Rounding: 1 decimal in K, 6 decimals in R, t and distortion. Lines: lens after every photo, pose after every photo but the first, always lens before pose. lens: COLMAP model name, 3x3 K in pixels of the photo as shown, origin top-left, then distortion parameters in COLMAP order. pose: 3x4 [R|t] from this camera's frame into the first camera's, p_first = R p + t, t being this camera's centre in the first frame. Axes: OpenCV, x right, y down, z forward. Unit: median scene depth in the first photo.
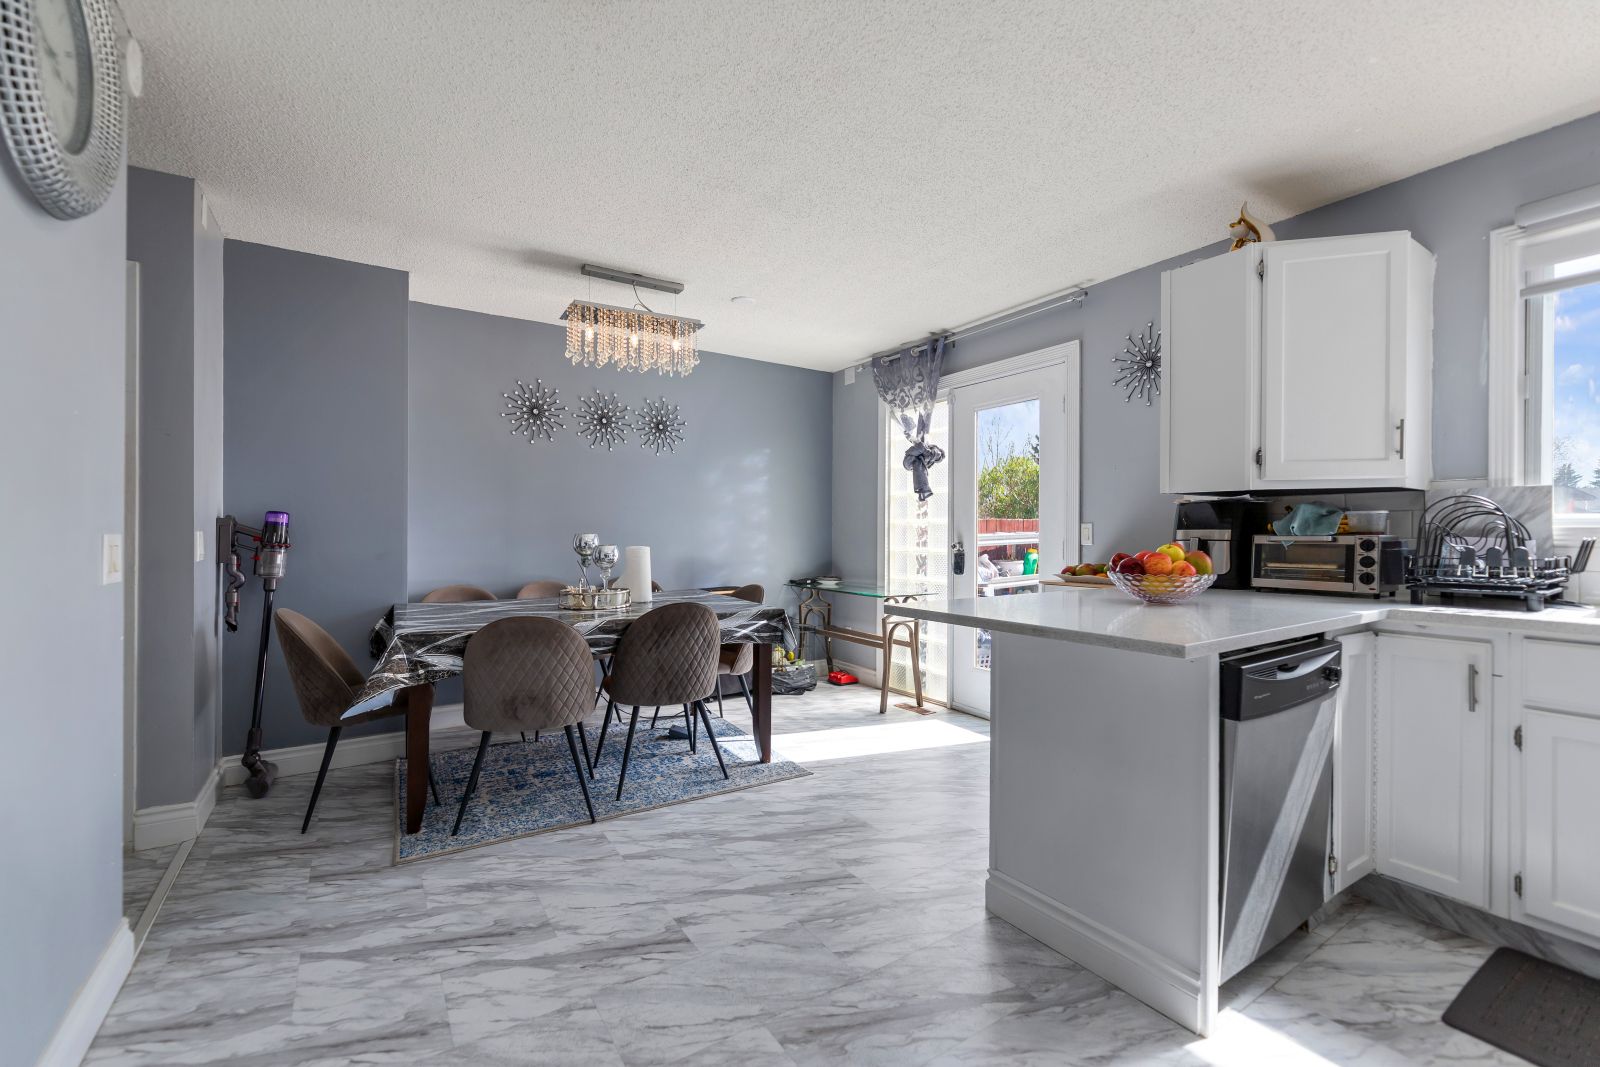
lens RADIAL K [[672.5, 0, 803.9], [0, 672.5, 536.1], [0, 0, 1]] dist [0.001186, 0.000019]
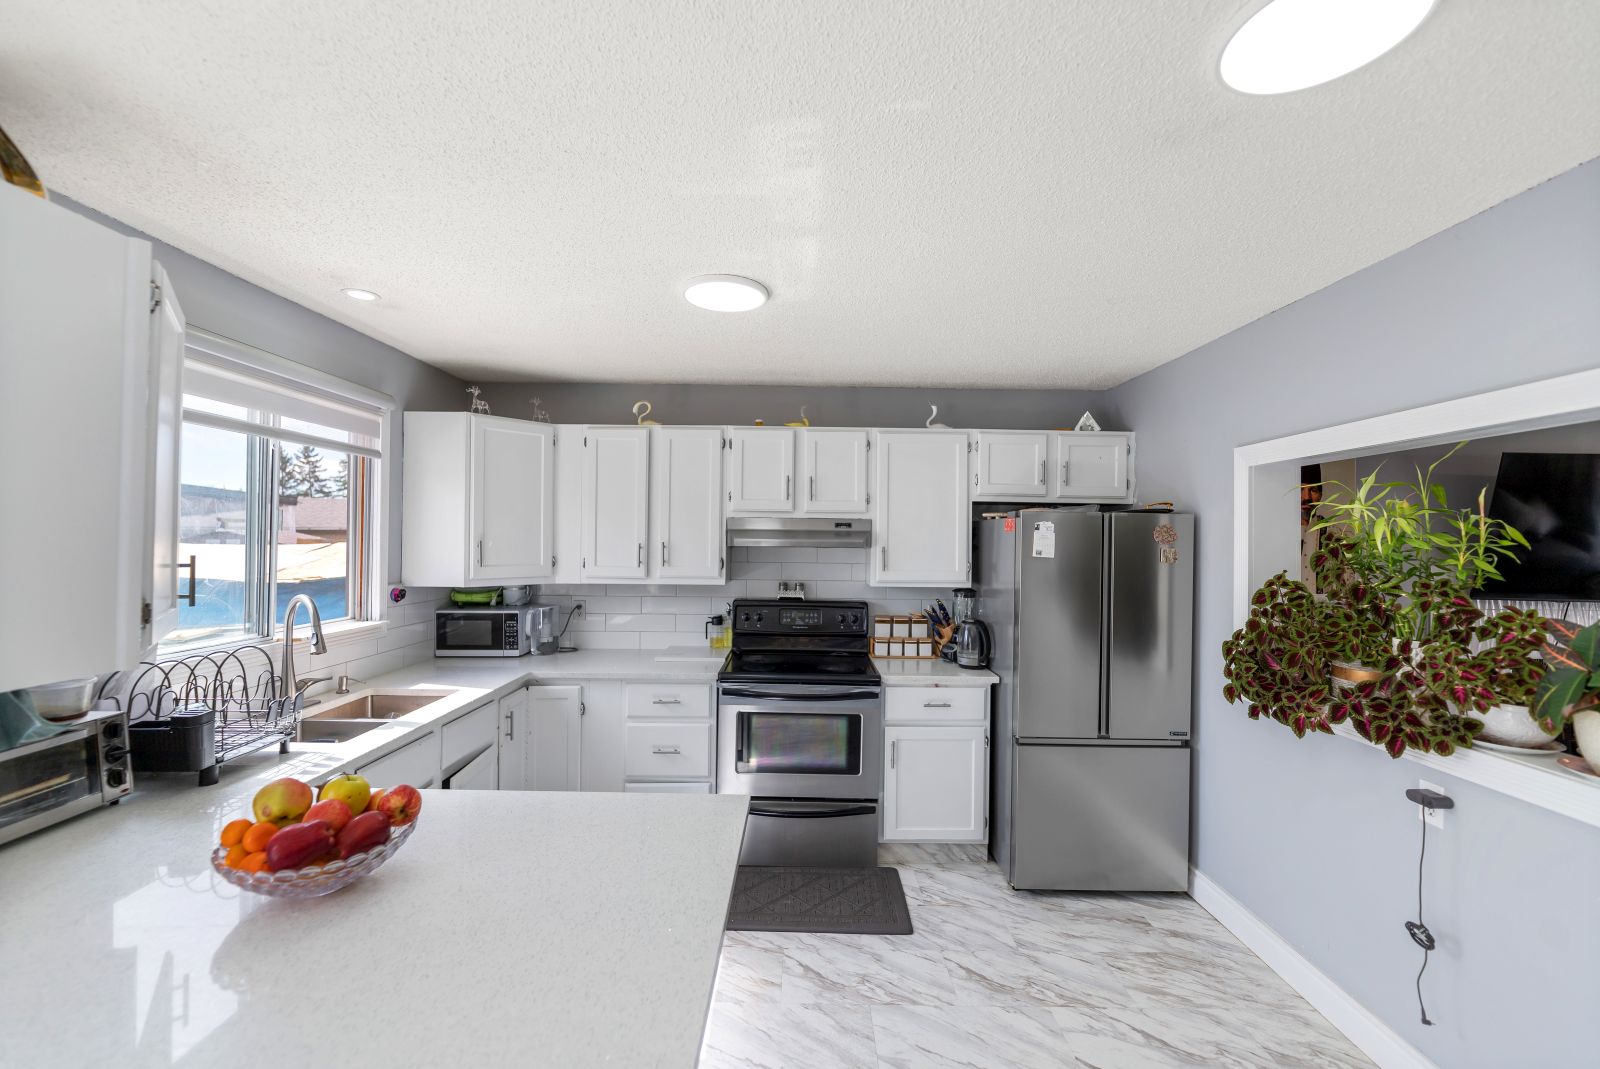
lens RADIAL K [[657.5, 0, 799.2], [0, 657.5, 531.9], [0, 0, 1]] dist [-0.001172, 0.000172]
pose [[-0.832659, -0.006875, 0.553743, -0.092343], [-0.013717, 0.999872, -0.008212, -0.153058], [-0.553615, -0.014434, -0.832647, 0.928897]]
